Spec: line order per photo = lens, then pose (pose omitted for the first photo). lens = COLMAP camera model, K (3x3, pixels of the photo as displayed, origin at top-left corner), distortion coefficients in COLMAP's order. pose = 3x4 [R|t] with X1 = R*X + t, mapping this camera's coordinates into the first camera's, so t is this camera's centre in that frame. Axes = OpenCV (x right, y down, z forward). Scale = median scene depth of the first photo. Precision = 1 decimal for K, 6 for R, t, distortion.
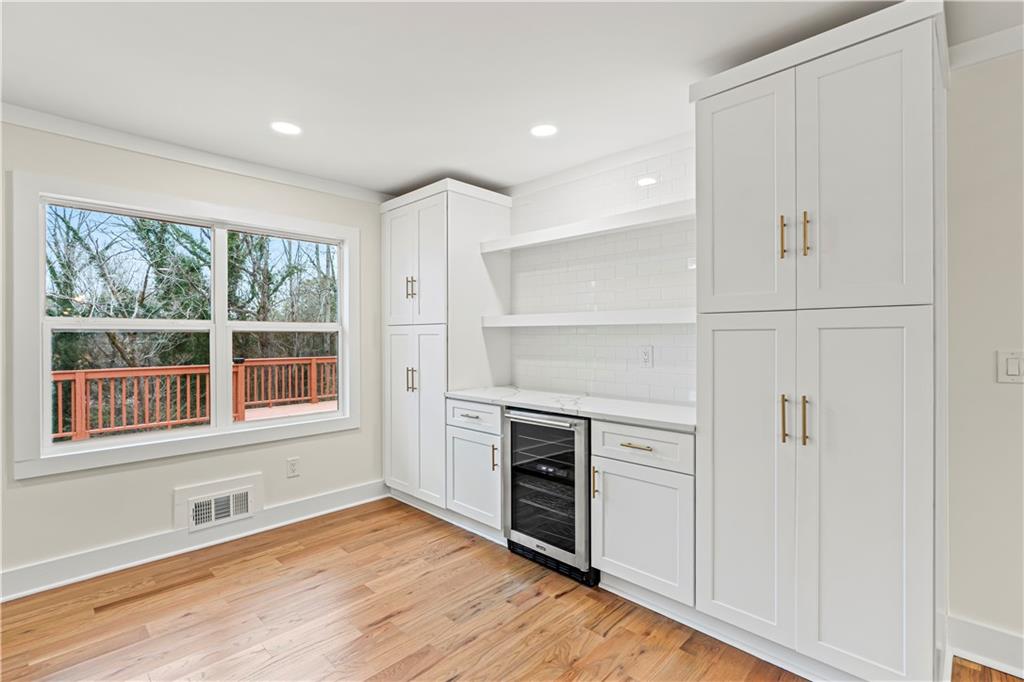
lens RADIAL K [[473.9, 0, 506.2], [0, 473.9, 335.0], [0, 0, 1]] dist [-0.000189, 0.000124]
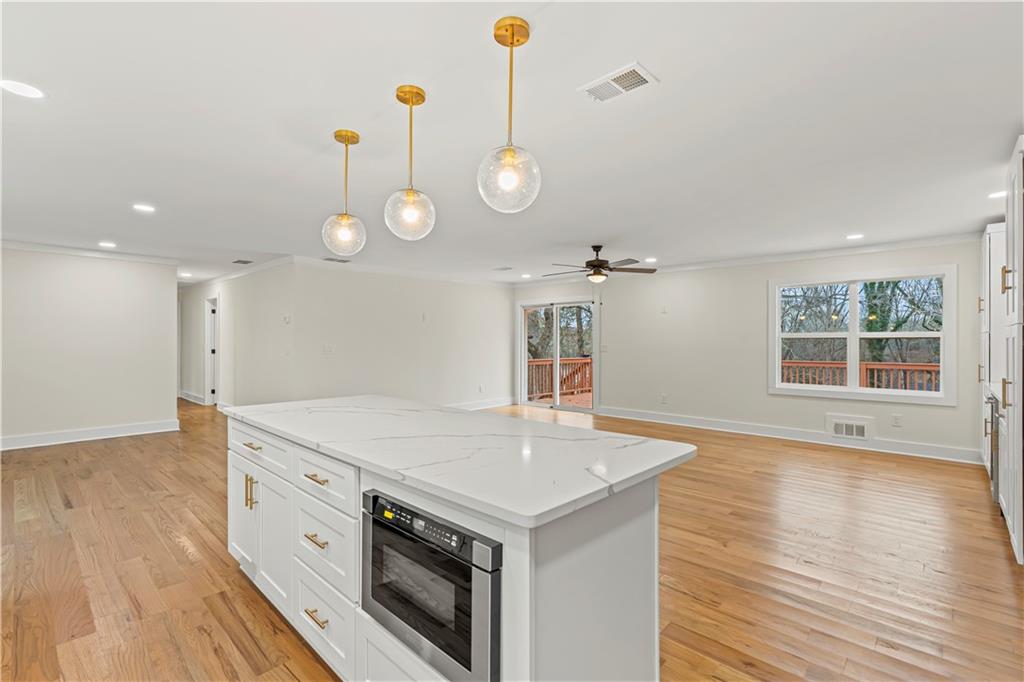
lens RADIAL K [[462.9, 0, 512.0], [0, 462.9, 341.0], [0, 0, 1]] dist [0.000135, 0.000080]
pose [[0.016544, 0.002750, -0.999859, 1.227019], [-0.008079, 0.999964, 0.002617, 0.010468], [0.999831, 0.008034, 0.016566, -0.392375]]
